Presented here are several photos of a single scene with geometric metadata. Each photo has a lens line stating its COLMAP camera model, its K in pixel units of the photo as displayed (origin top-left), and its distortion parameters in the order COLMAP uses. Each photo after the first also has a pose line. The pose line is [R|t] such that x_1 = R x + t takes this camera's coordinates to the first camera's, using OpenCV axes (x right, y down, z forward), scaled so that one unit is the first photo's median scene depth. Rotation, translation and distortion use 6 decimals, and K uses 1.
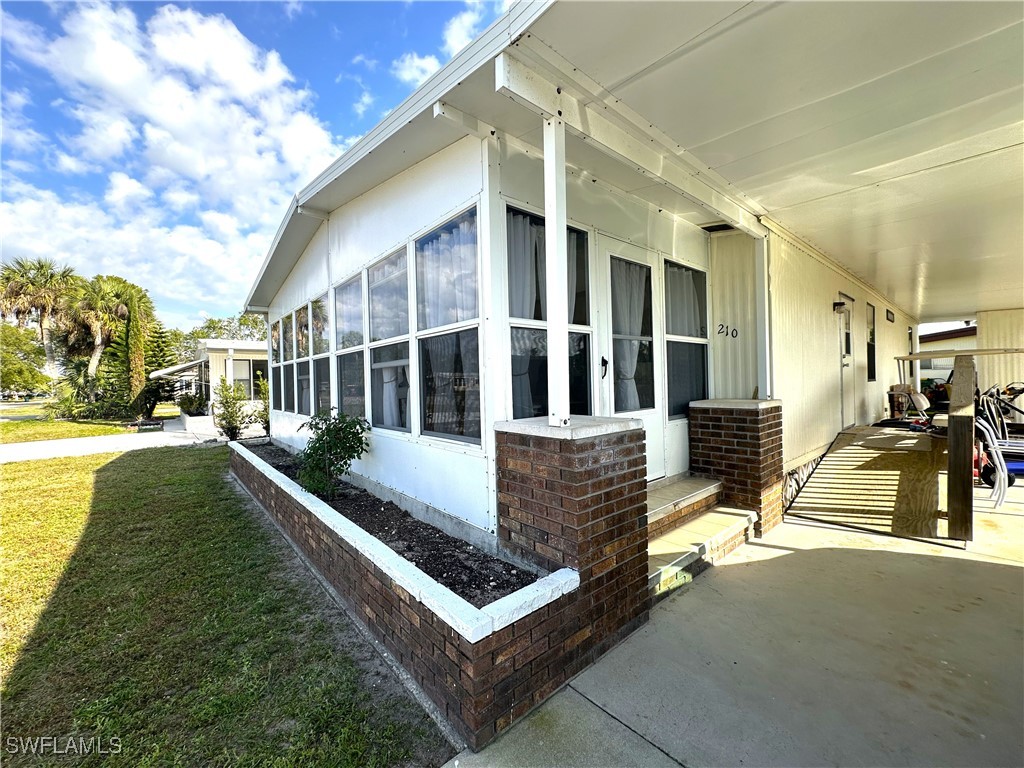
lens RADIAL K [[414.0, 0, 512.0], [0, 414.0, 384.0], [0, 0, 1]] dist [0.008586, 0.000065]
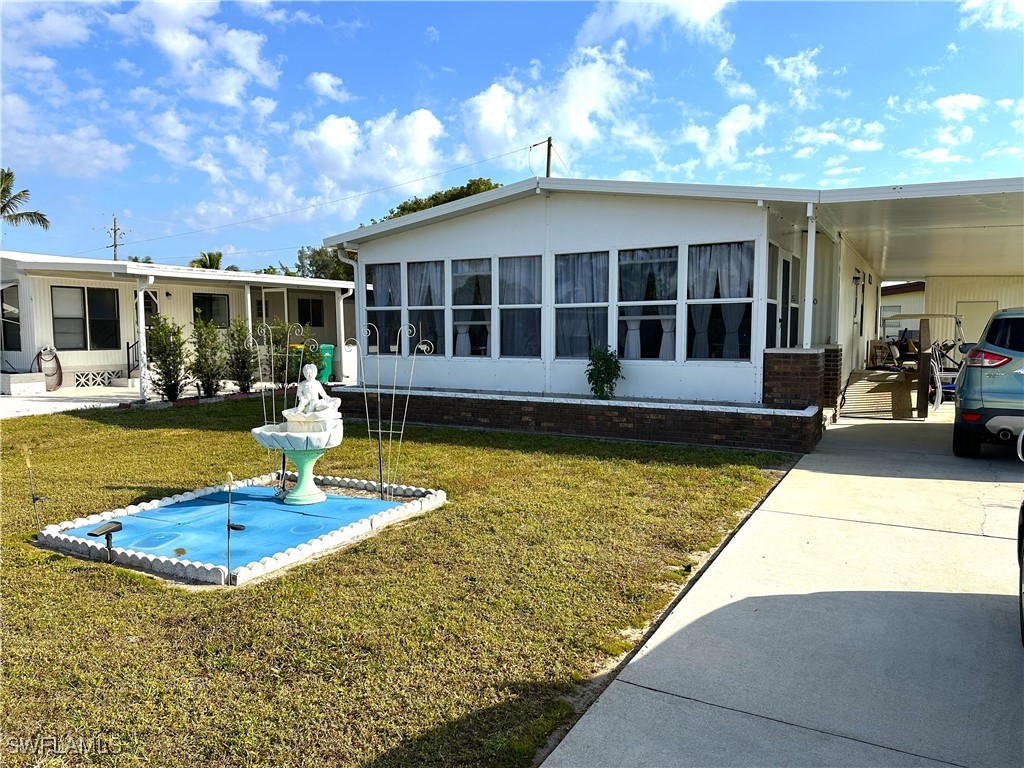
lens RADIAL K [[714.3, 0, 503.5], [0, 714.3, 379.3], [0, 0, 1]] dist [0.065641, -0.070611]
pose [[0.946188, 0.001120, 0.323616, -1.704176], [-0.020086, 0.998269, 0.055272, 0.045785], [-0.322994, -0.058798, 0.944573, -1.408164]]
